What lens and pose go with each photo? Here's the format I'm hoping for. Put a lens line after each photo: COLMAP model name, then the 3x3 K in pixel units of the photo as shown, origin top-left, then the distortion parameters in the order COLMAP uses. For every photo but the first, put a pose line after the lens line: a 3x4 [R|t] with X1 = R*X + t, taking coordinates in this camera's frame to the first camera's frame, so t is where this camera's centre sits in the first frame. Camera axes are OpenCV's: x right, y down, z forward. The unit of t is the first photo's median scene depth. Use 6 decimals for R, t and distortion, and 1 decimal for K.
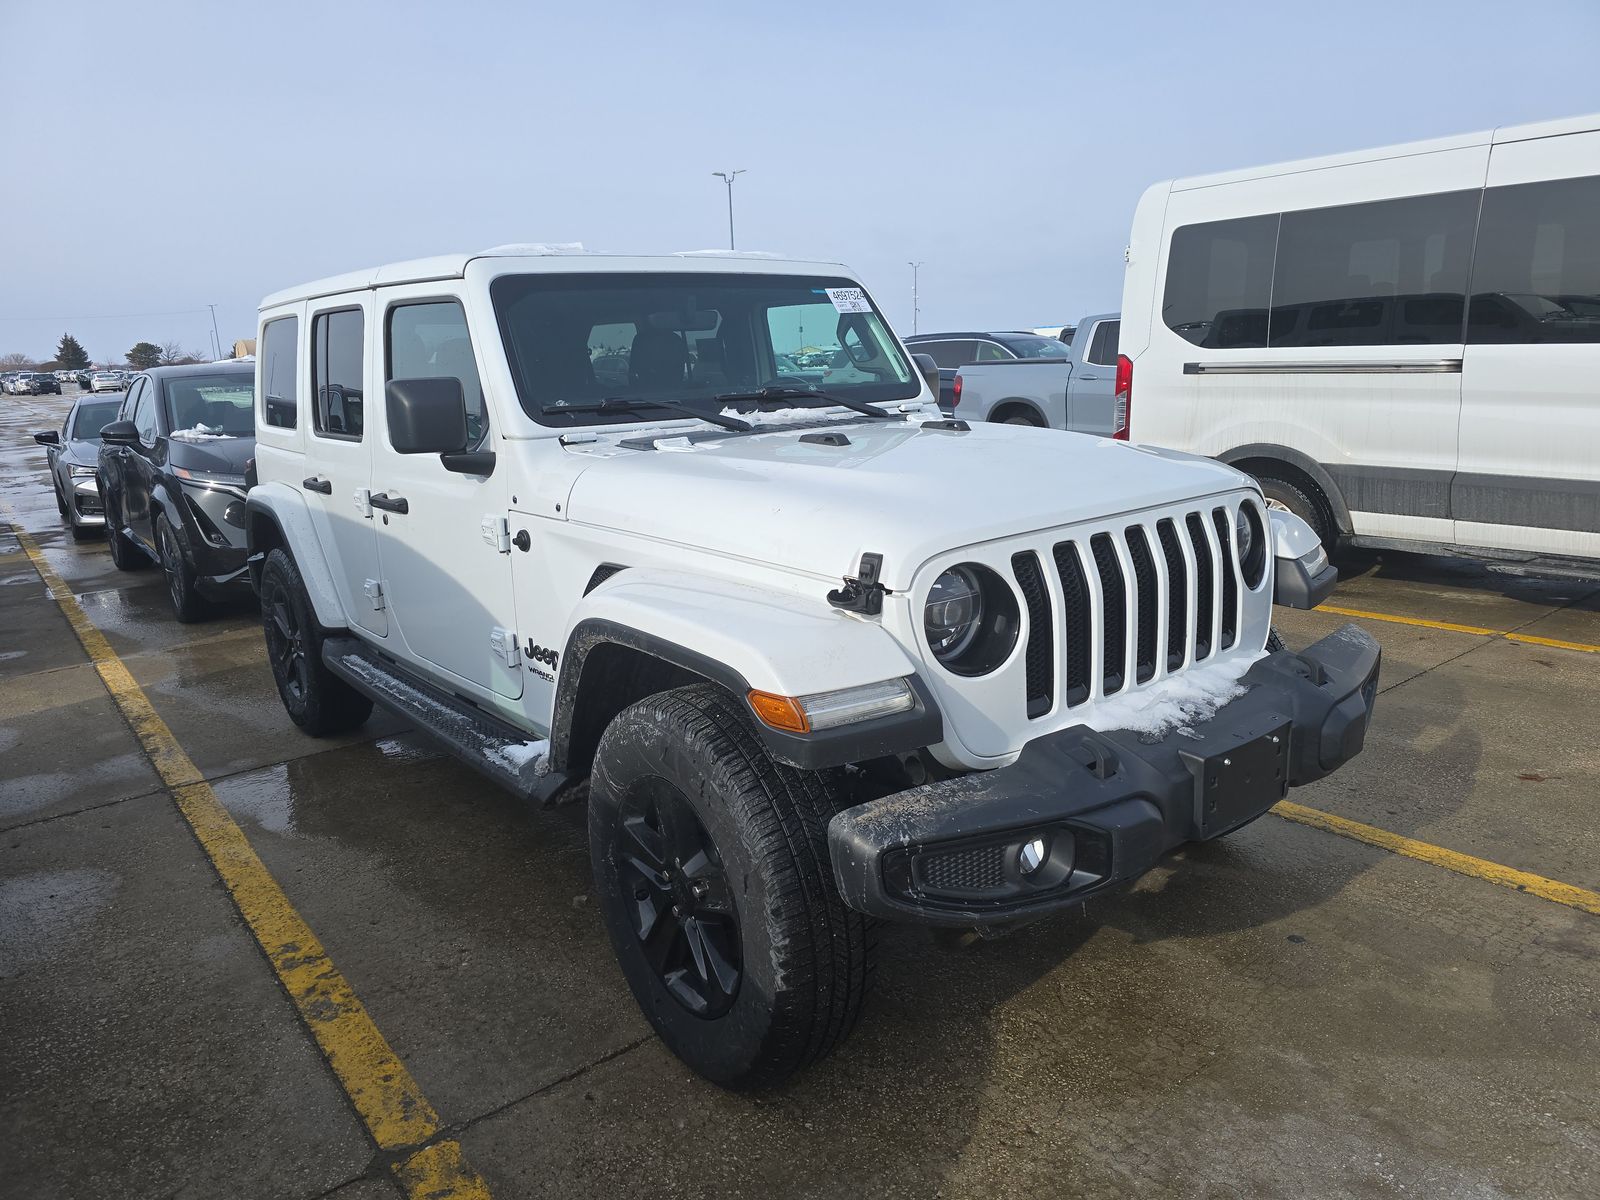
lens RADIAL K [[1062.7, 0, 802.3], [0, 1062.7, 619.5], [0, 0, 1]] dist [0.059197, -0.059067]
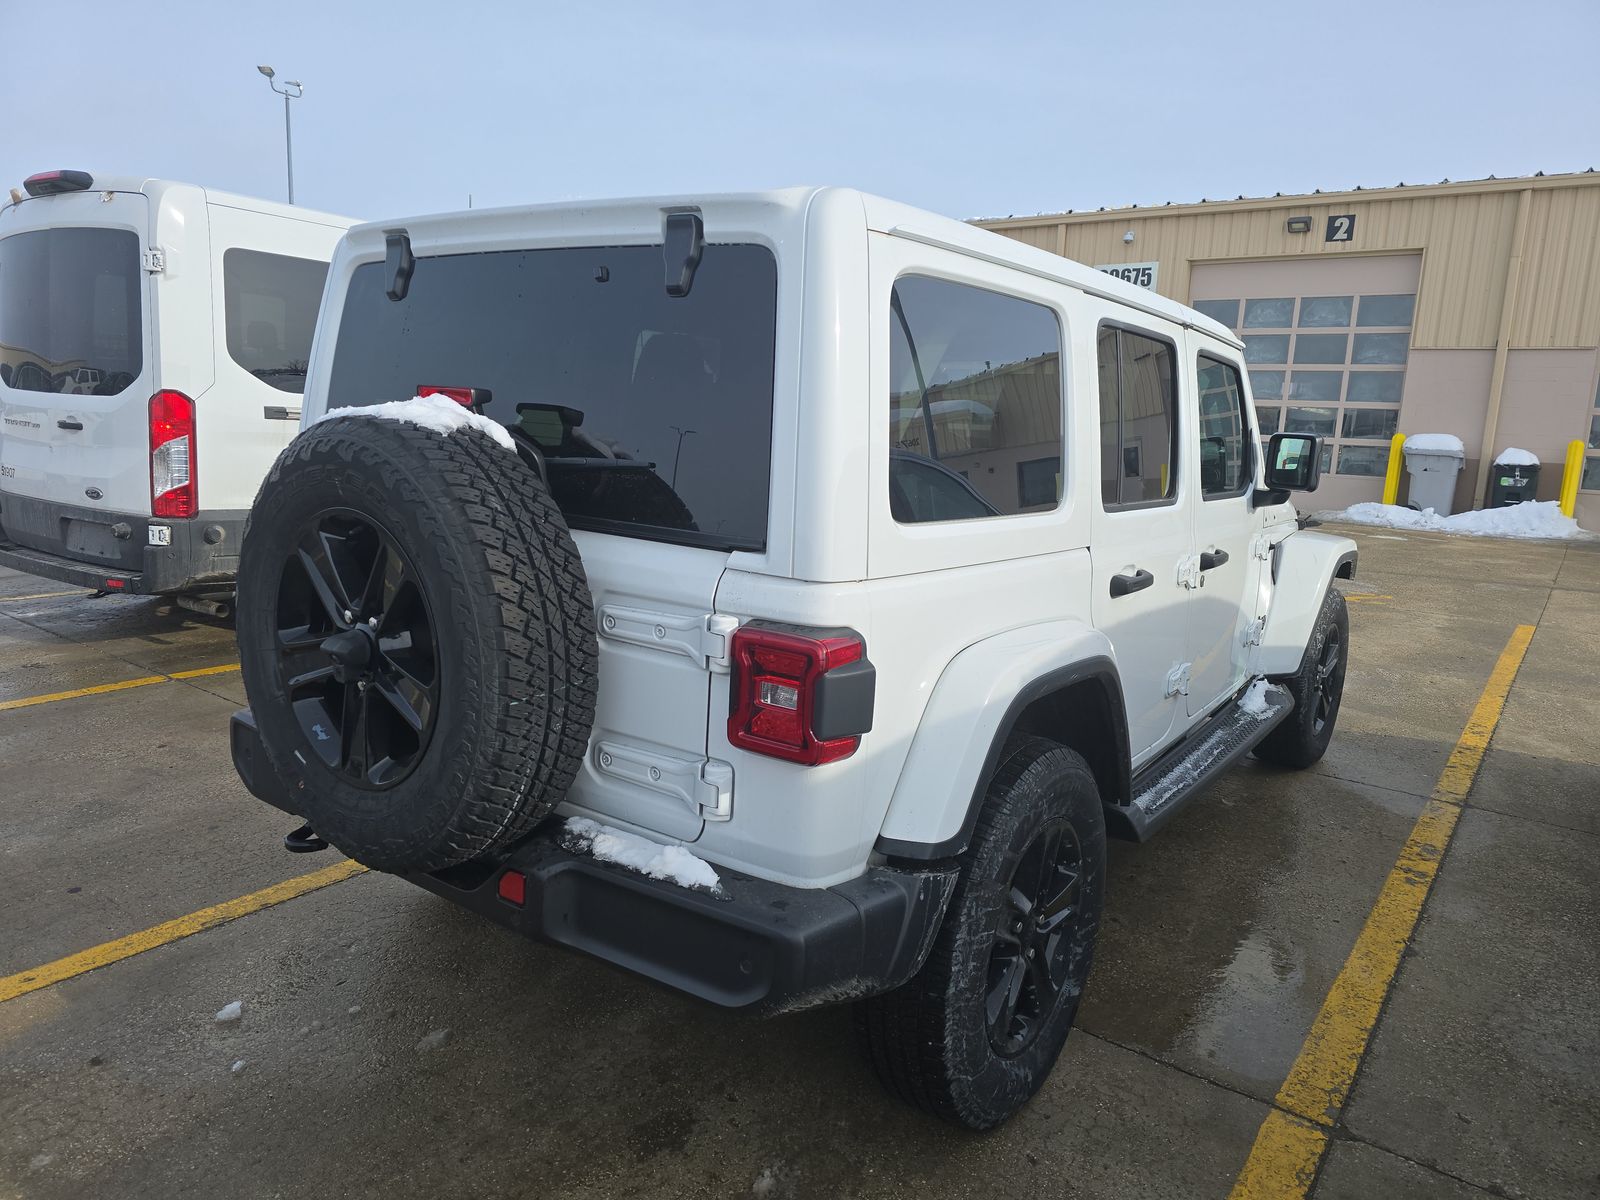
lens RADIAL K [[1083.2, 0, 796.5], [0, 1083.2, 644.2], [0, 0, 1]] dist [0.001200, 0.004891]
pose [[-0.268150, -0.169714, 0.948310, -1.423748], [0.196605, 0.954004, 0.226326, -0.379456], [-0.943102, 0.247131, -0.222450, 1.875936]]
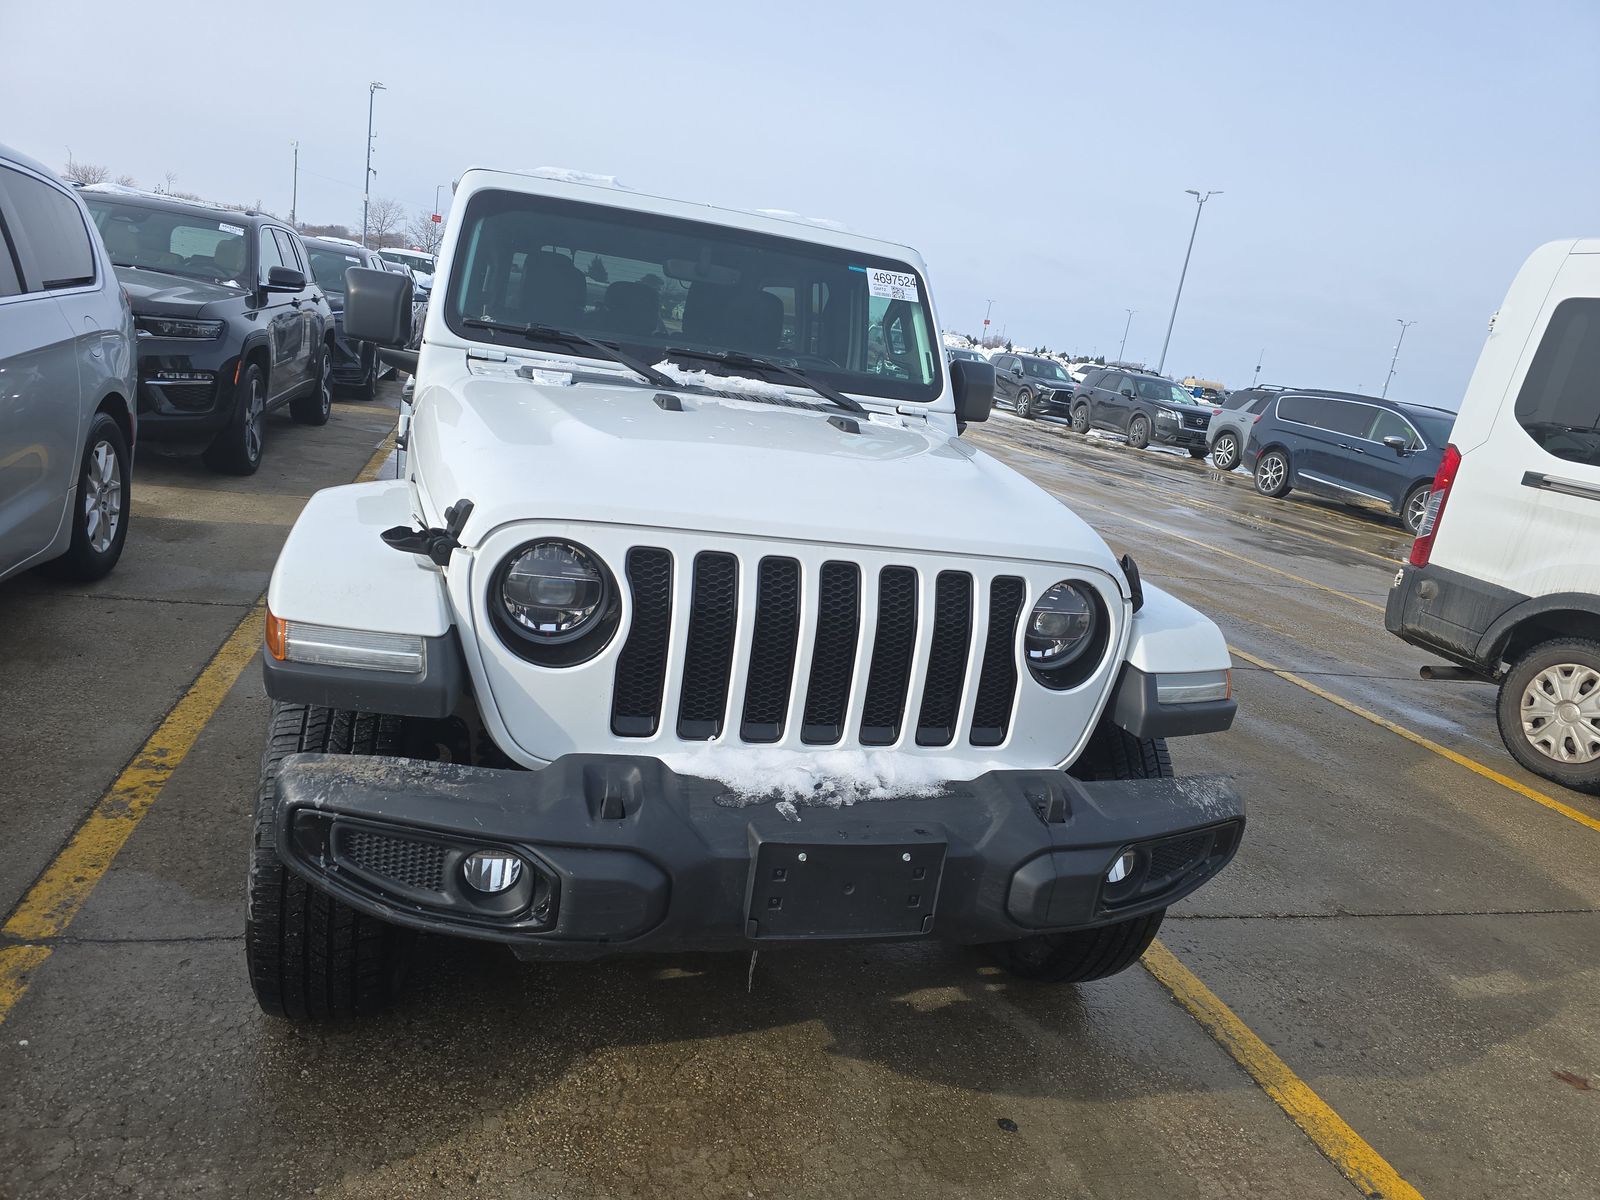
lens RADIAL K [[1053.9, 0, 804.8], [0, 1053.9, 613.2], [0, 0, 1]] dist [0.055722, -0.053139]
pose [[0.906987, 0.269664, -0.323506, 0.441739], [-0.270868, 0.961690, 0.042223, -0.059114], [0.322498, 0.049332, 0.945284, 0.165973]]
